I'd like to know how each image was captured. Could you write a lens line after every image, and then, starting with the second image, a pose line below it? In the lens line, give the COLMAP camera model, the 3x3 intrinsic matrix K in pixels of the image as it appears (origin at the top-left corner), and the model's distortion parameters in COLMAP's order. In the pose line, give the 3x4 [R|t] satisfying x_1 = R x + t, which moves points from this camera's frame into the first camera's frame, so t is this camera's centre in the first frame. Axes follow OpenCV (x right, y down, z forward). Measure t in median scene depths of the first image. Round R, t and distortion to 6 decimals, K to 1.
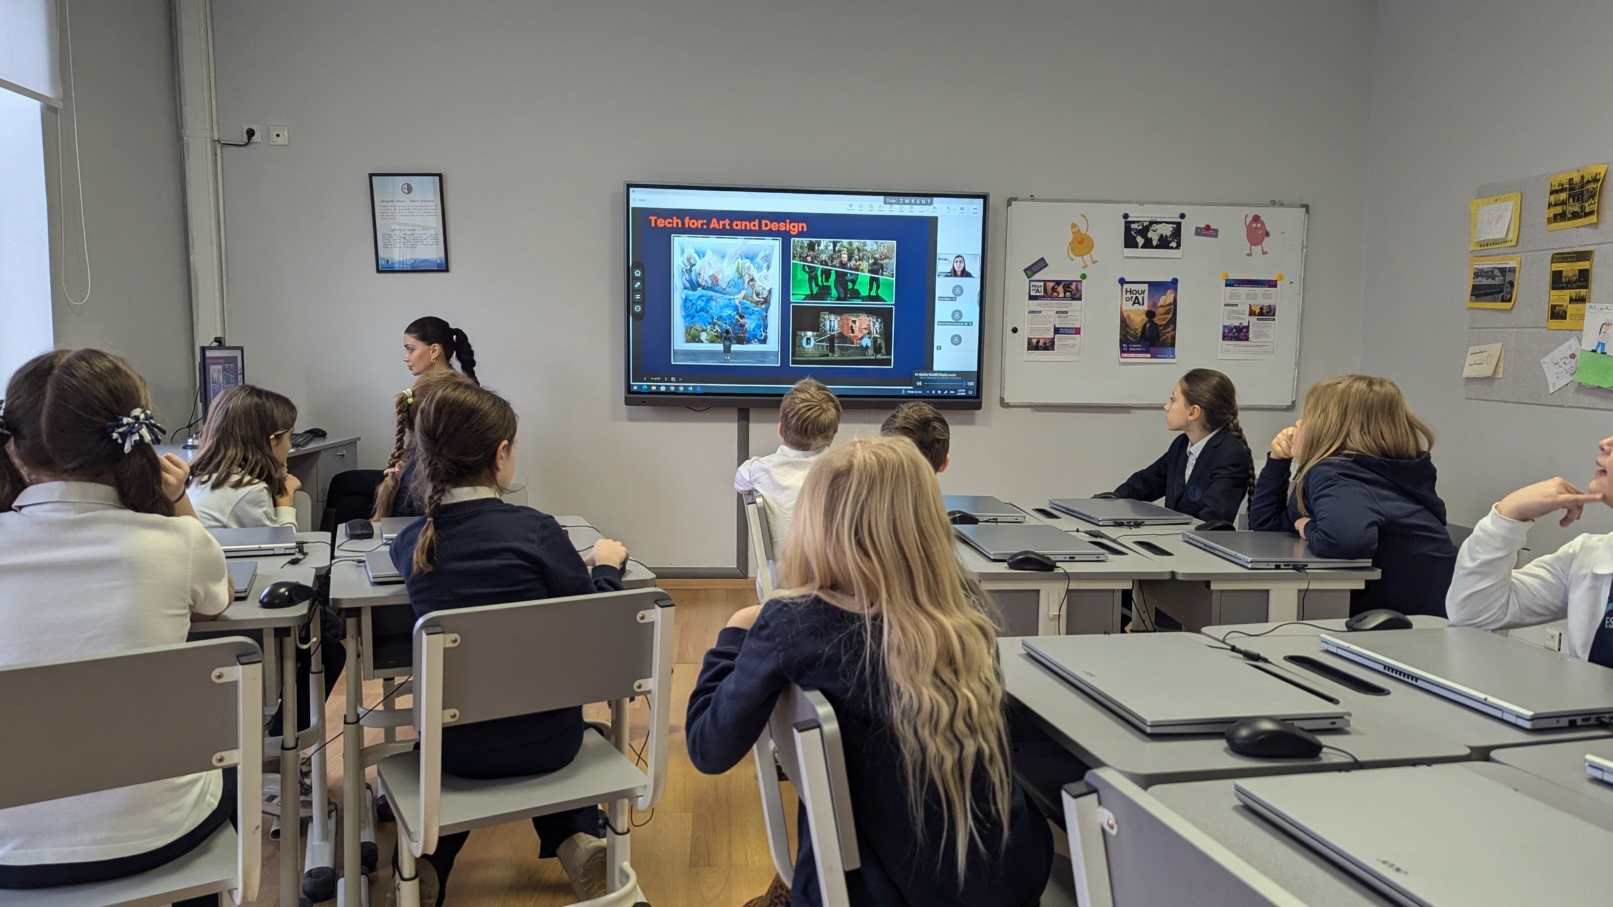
lens RADIAL K [[1088.5, 0, 812.1], [0, 1088.5, 473.7], [0, 0, 1]] dist [0.091183, -0.080600]
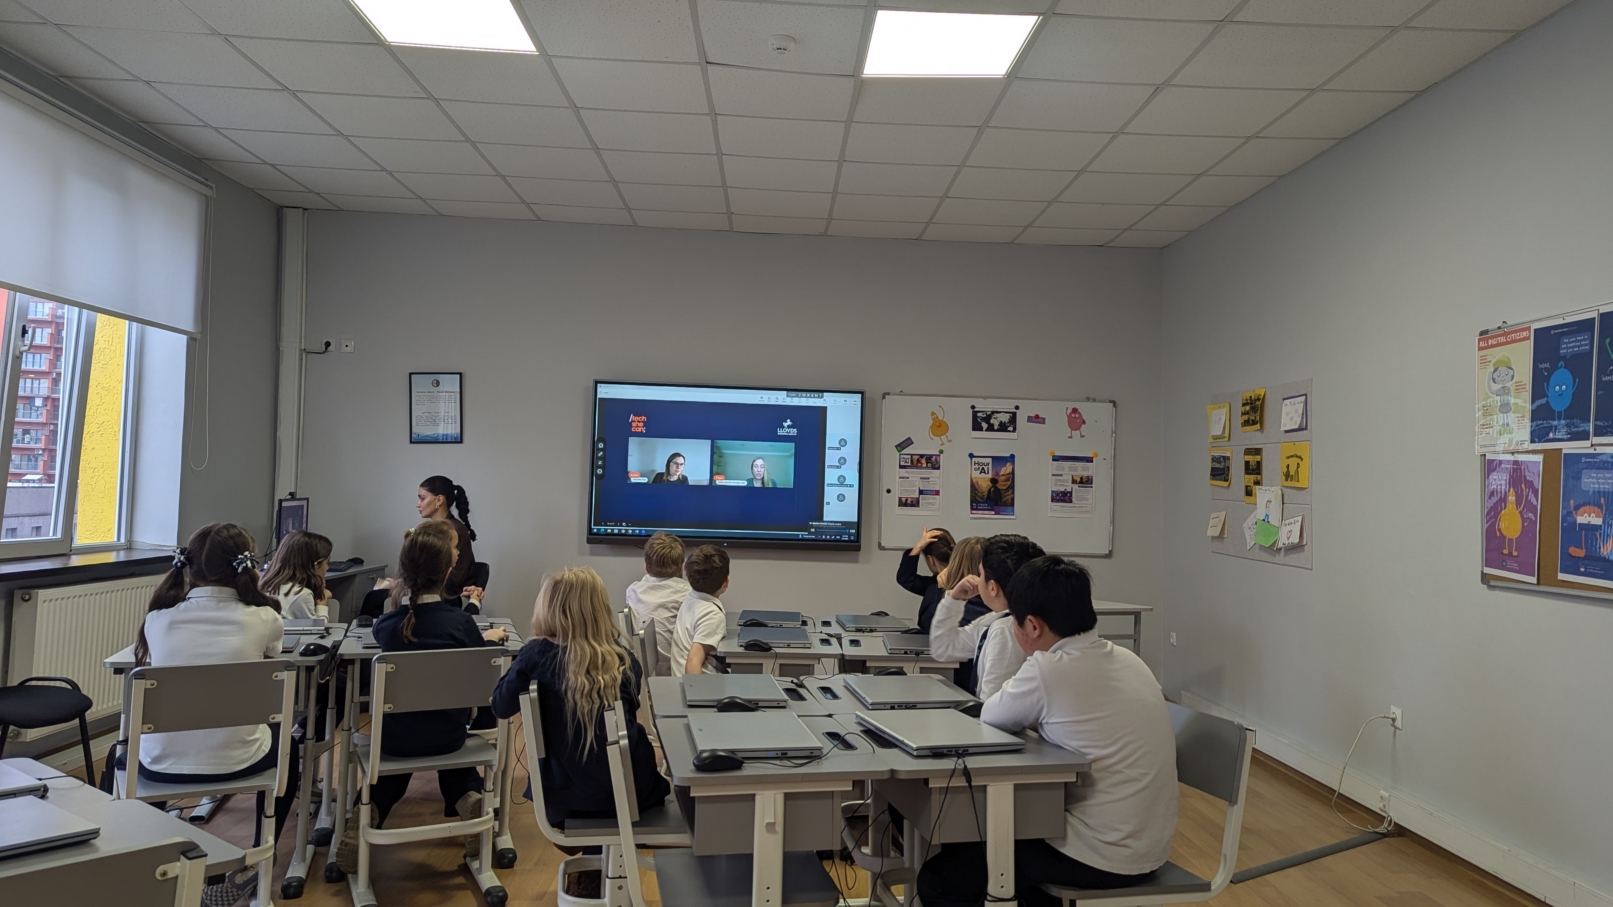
lens RADIAL K [[1088.5, 0, 812.1], [0, 1088.5, 473.7], [0, 0, 1]] dist [0.091183, -0.080600]
pose [[0.998617, 0.015311, -0.050301, 0.164661], [-0.021404, 0.992187, -0.122911, 0.010307], [0.048026, 0.123818, 0.991142, -0.306289]]
